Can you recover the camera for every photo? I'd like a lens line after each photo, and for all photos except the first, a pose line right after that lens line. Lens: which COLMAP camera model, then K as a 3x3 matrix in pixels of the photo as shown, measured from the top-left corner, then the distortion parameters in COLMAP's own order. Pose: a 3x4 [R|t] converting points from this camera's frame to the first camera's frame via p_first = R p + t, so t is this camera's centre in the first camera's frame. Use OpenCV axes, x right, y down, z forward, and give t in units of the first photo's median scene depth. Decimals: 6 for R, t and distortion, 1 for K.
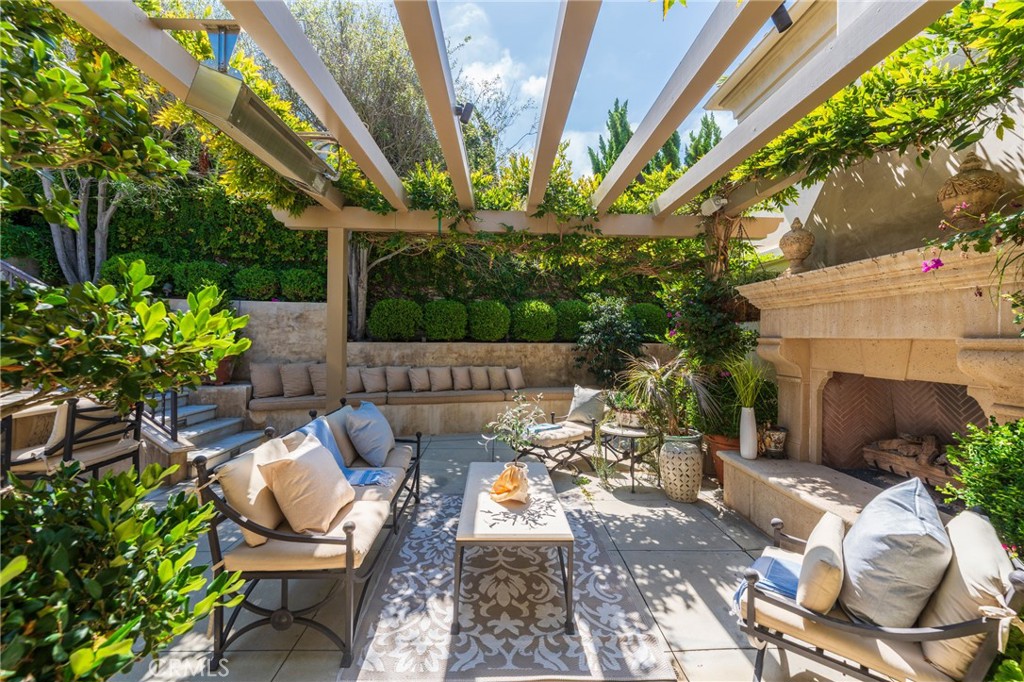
lens RADIAL K [[416.3, 0, 513.3], [0, 416.3, 343.1], [0, 0, 1]] dist [0.003074, 0.000350]
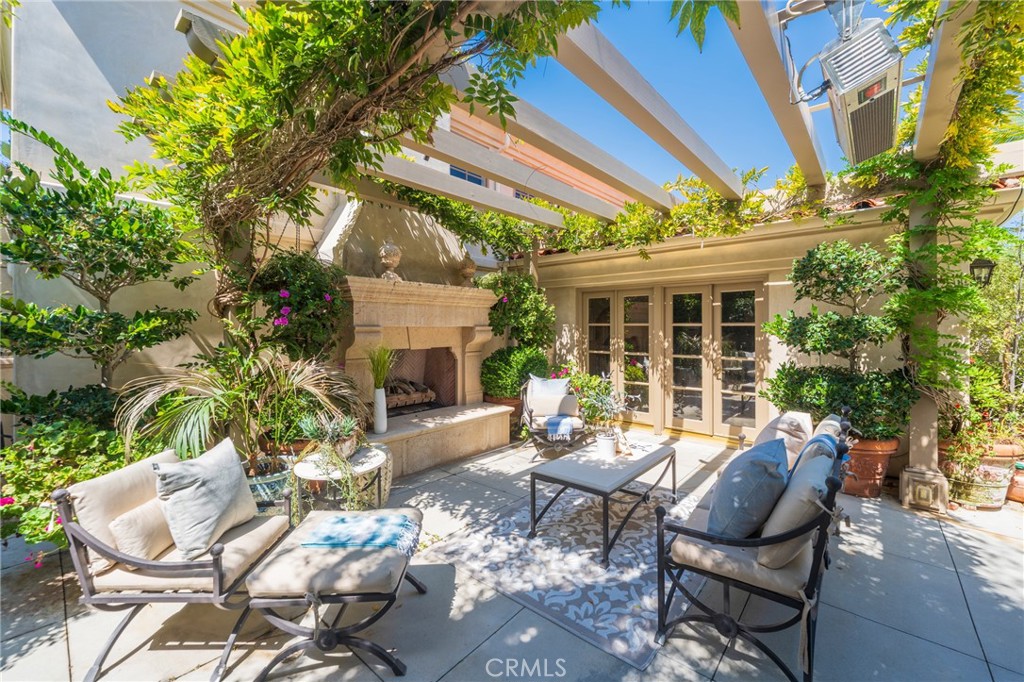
lens RADIAL K [[416.3, 0, 514.1], [0, 416.3, 333.3], [0, 0, 1]] dist [0.003074, 0.000350]
pose [[-0.739229, -0.017733, 0.673221, -0.484076], [-0.006612, 0.999796, 0.019075, -0.019024], [-0.673422, 0.009650, -0.739195, 1.661095]]
